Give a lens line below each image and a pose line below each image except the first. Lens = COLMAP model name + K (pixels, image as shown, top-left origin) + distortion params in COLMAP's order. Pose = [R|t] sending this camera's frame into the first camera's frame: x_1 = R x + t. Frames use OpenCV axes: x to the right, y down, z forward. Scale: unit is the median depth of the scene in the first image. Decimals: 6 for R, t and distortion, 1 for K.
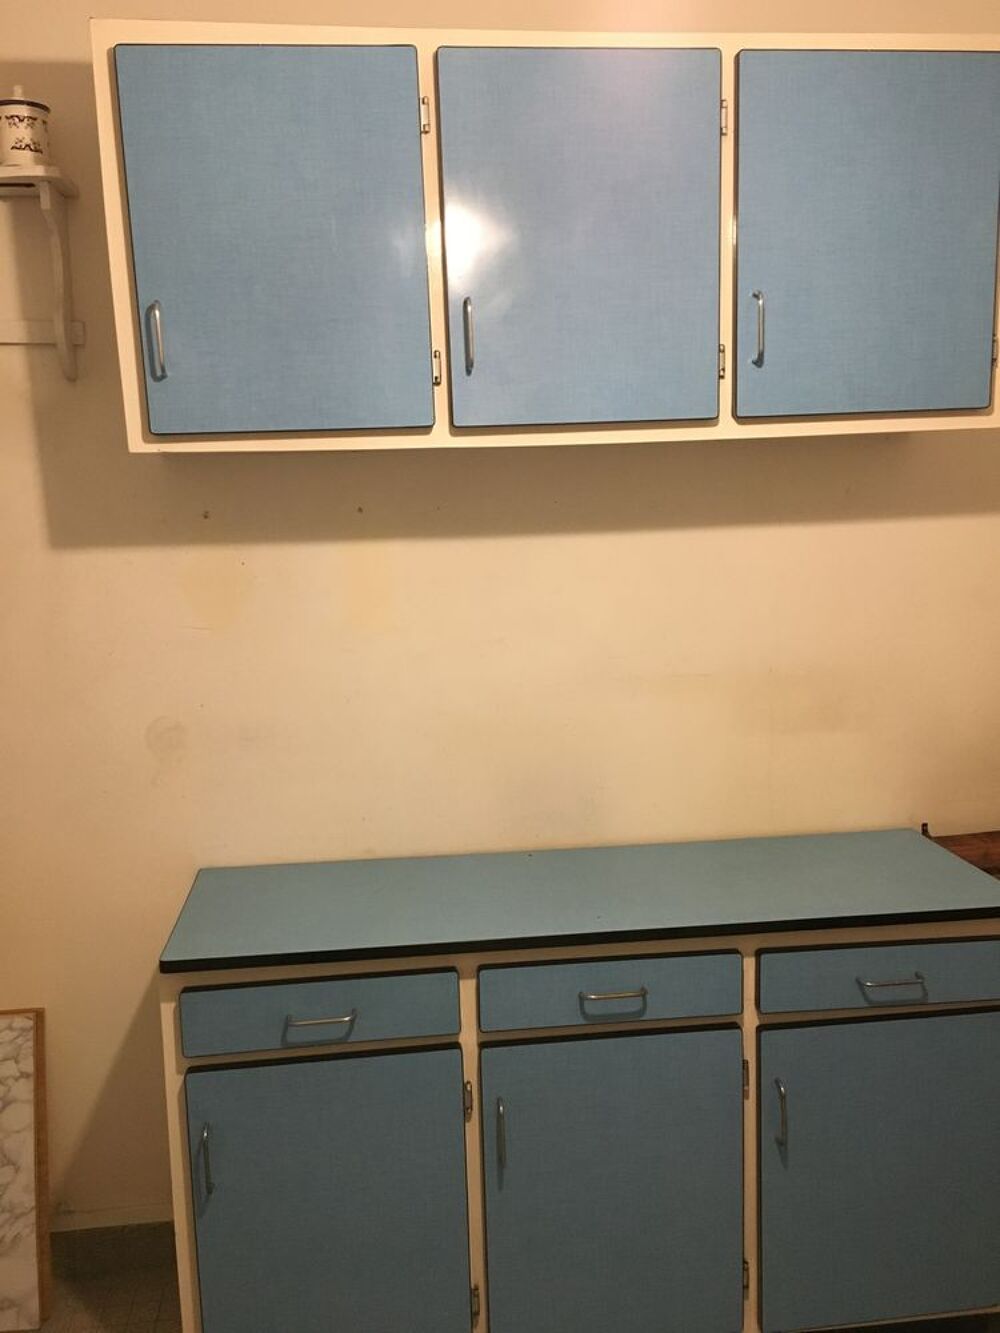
lens RADIAL K [[1142.3, 0, 500.0], [0, 1142.3, 666.5], [0, 0, 1]] dist [0.093003, -0.113299]
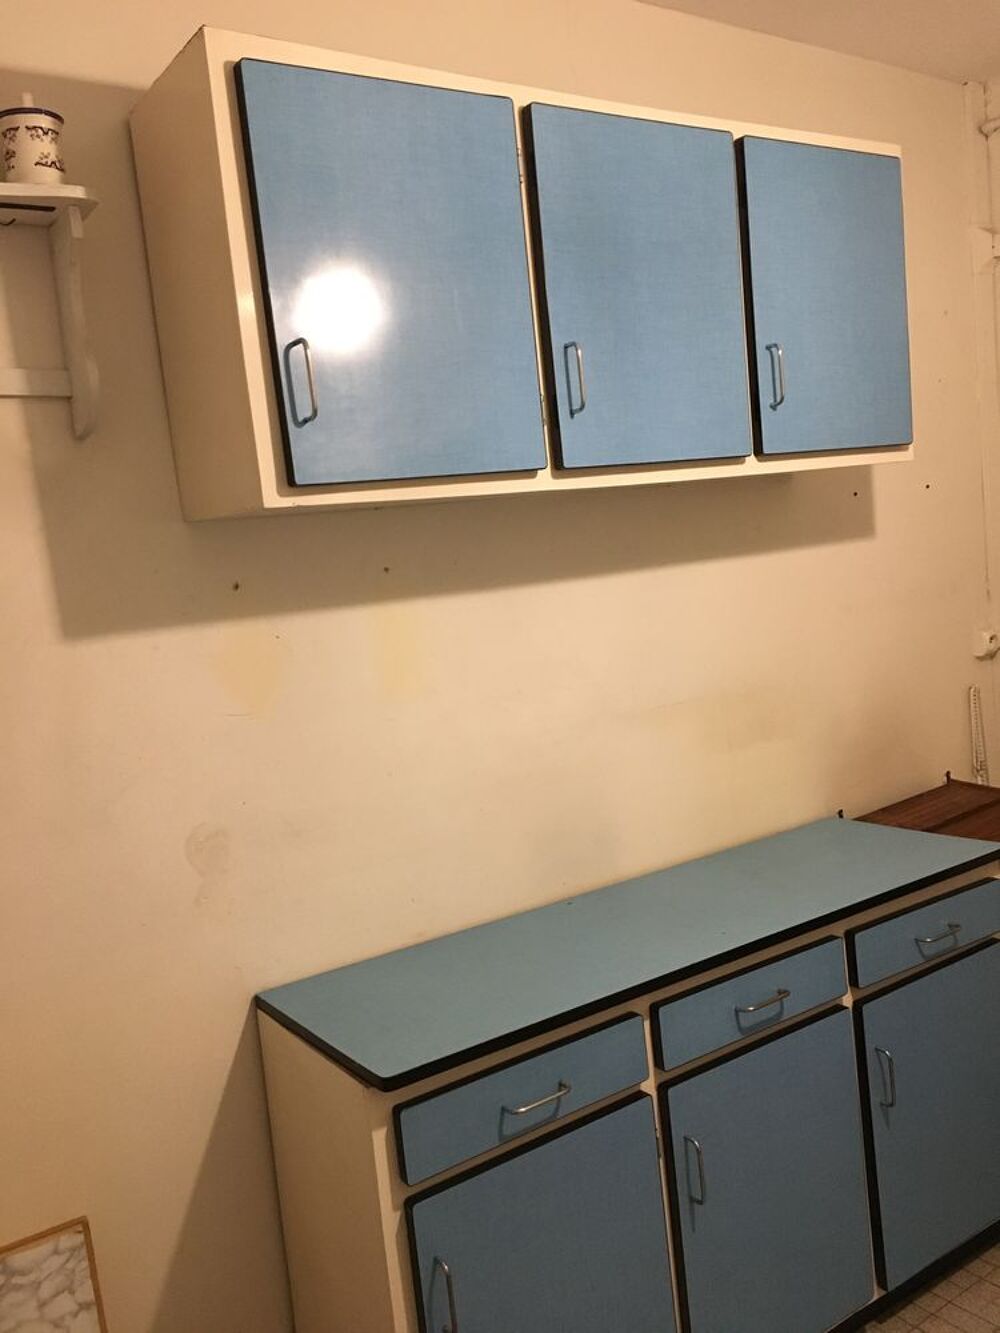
lens RADIAL K [[1142.3, 0, 500.0], [0, 1142.3, 666.5], [0, 0, 1]] dist [0.093003, -0.113299]
pose [[0.886416, -0.107550, 0.450222, -0.535787], [0.145708, 0.988020, -0.050857, 0.004880], [-0.439358, 0.110681, 0.891467, 0.142601]]
